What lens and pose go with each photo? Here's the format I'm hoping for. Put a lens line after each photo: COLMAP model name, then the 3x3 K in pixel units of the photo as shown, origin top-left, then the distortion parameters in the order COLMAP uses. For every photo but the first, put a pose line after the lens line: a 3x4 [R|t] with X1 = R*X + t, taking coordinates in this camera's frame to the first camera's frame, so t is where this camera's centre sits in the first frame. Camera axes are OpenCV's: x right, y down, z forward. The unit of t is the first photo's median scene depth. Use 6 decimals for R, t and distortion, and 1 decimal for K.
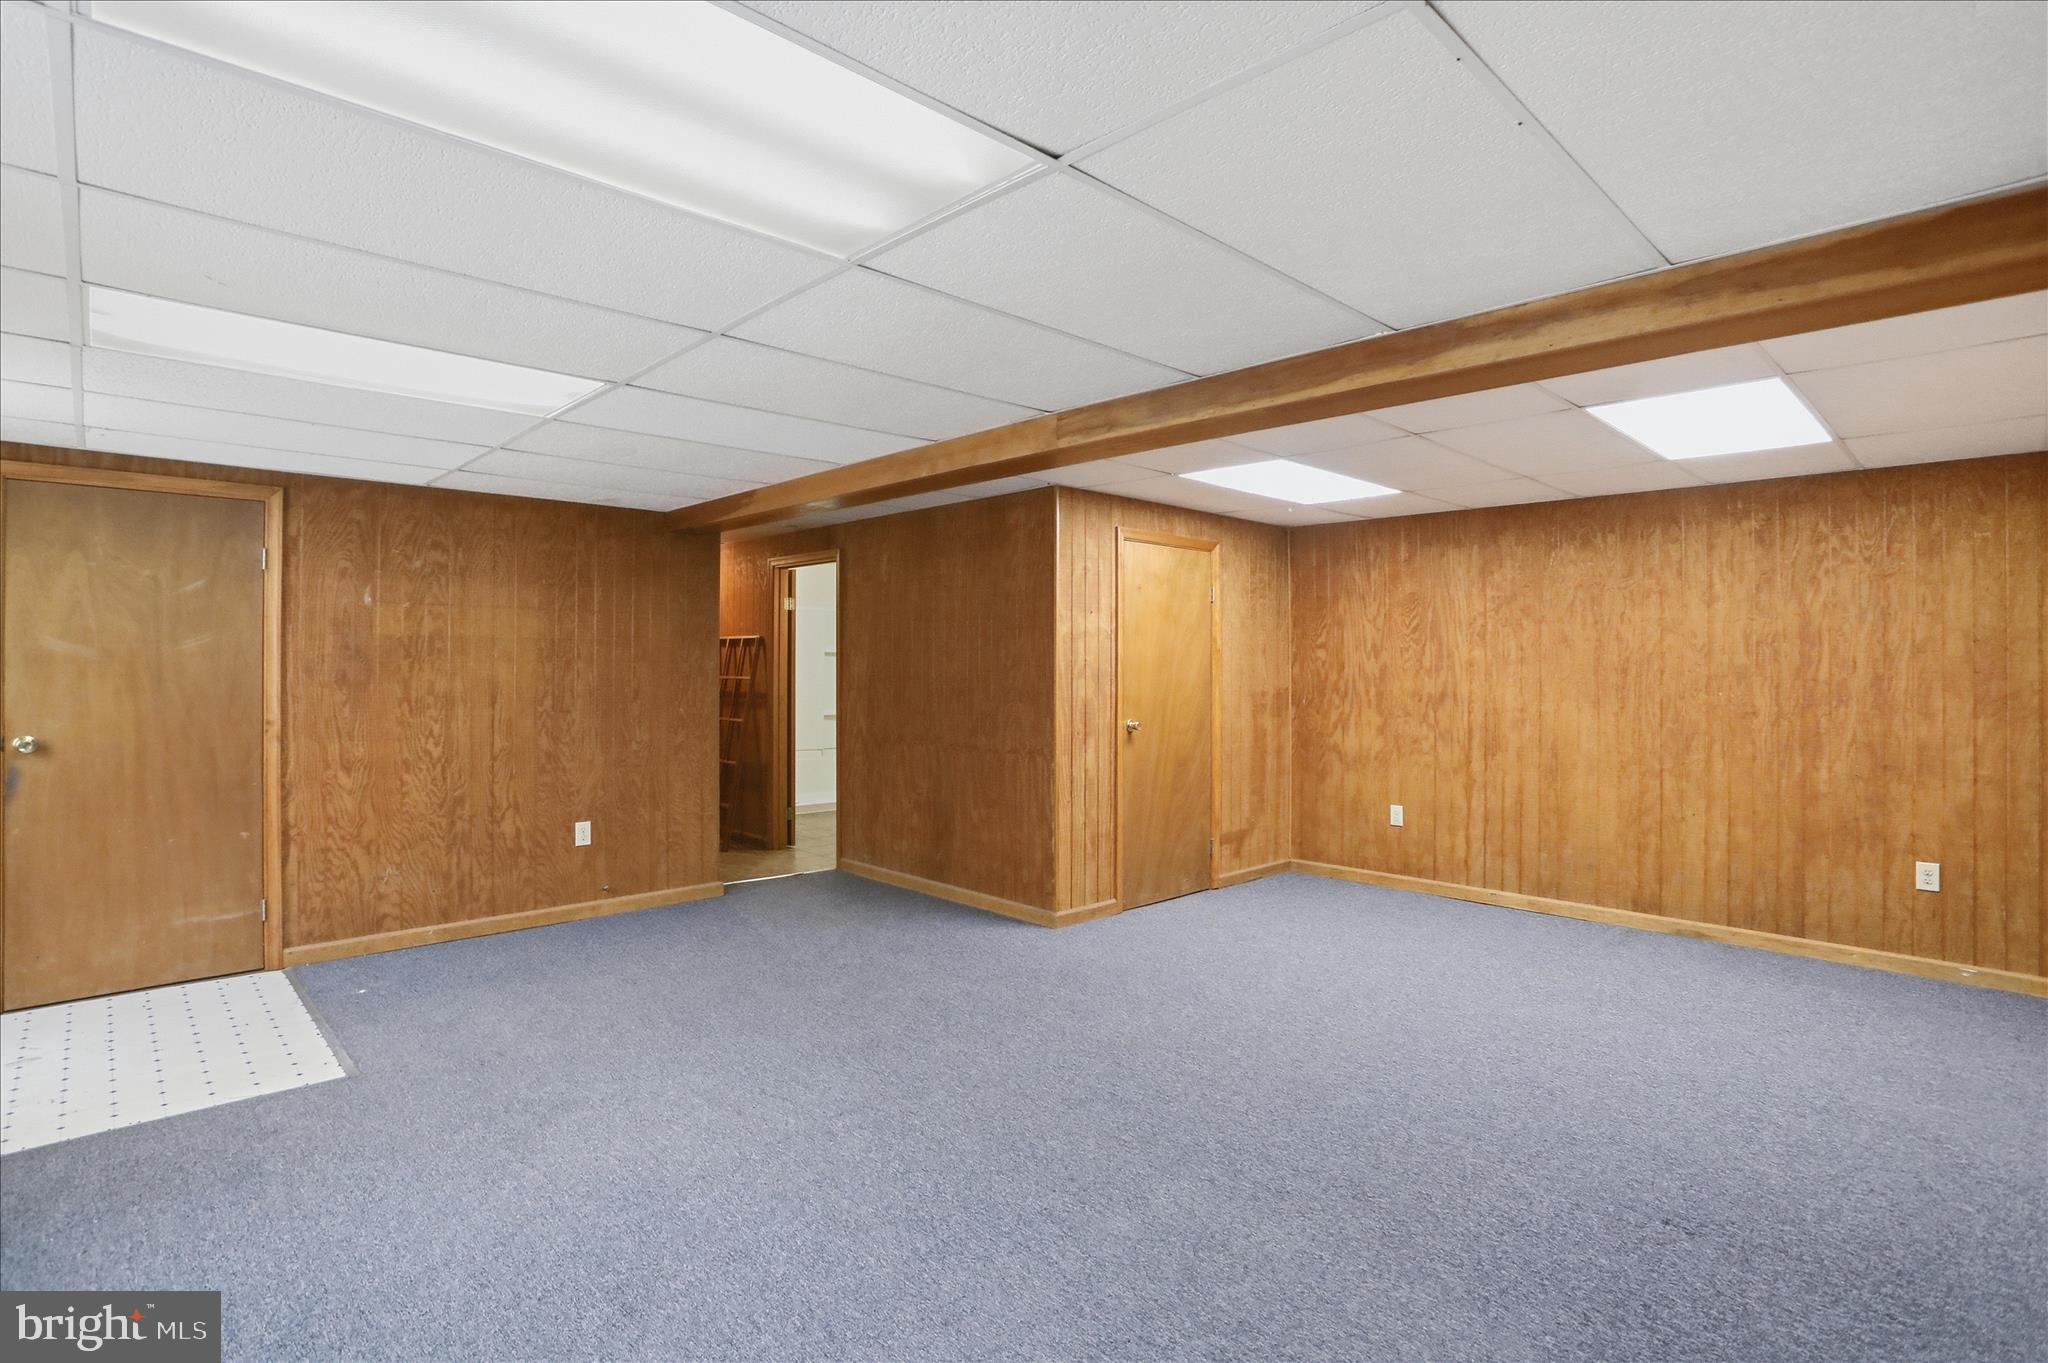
lens RADIAL K [[1006.0, 0, 1029.6], [0, 1006.0, 676.2], [0, 0, 1]] dist [-0.082594, 0.037456]
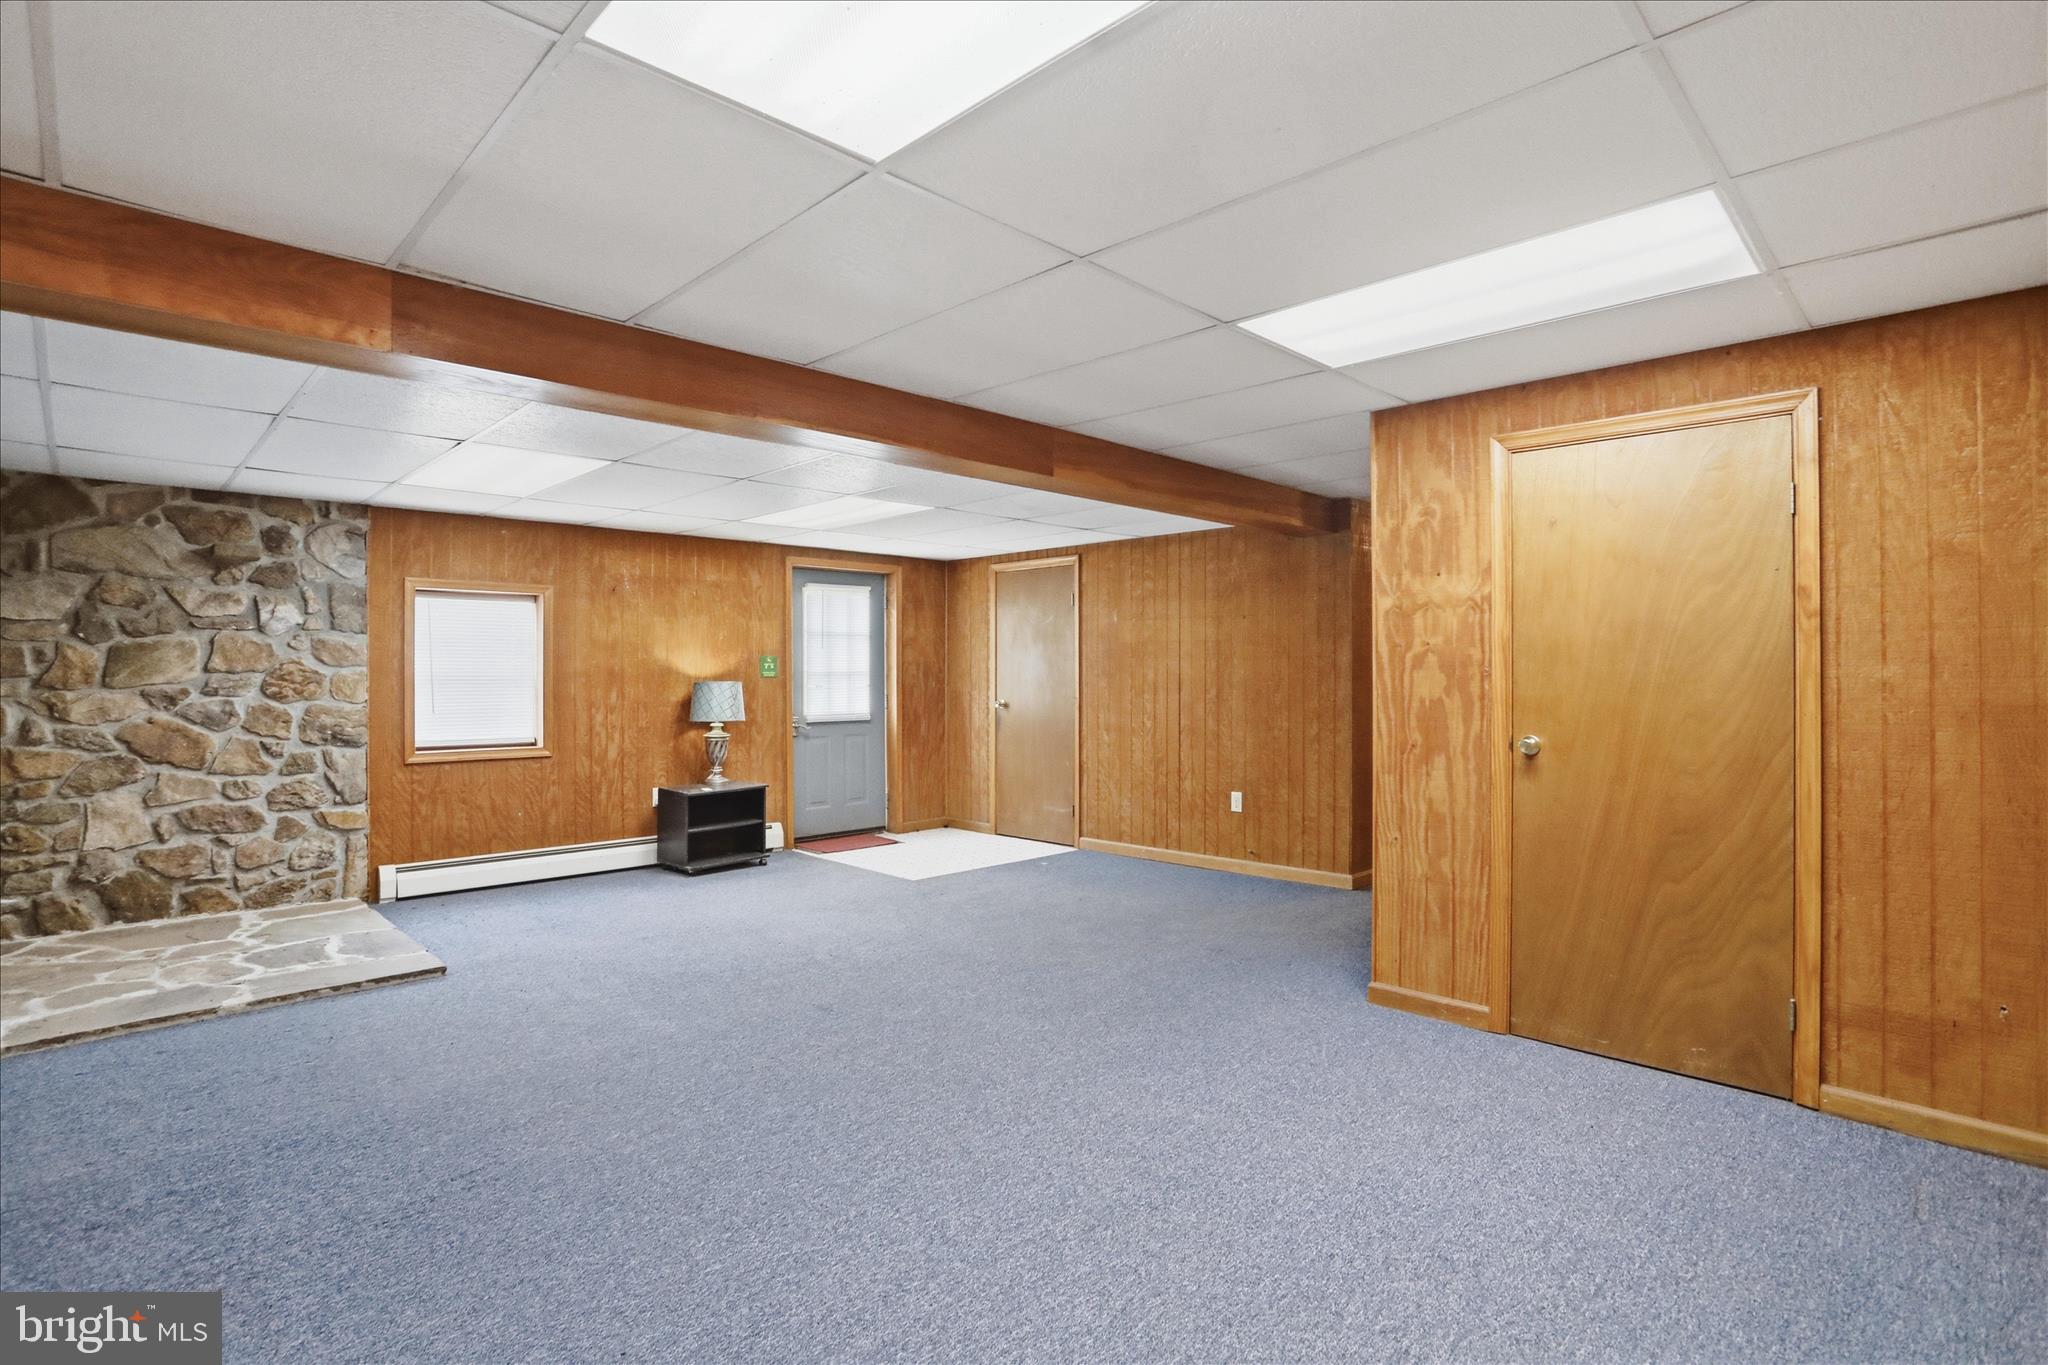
lens RADIAL K [[1006.0, 0, 1029.6], [0, 1006.0, 677.2], [0, 0, 1]] dist [-0.082594, 0.037456]
pose [[0.023588, 0.000521, -0.999722, 0.753286], [-0.010701, 0.999943, 0.000268, 0.010388], [0.999664, 0.010691, 0.023592, 0.716205]]
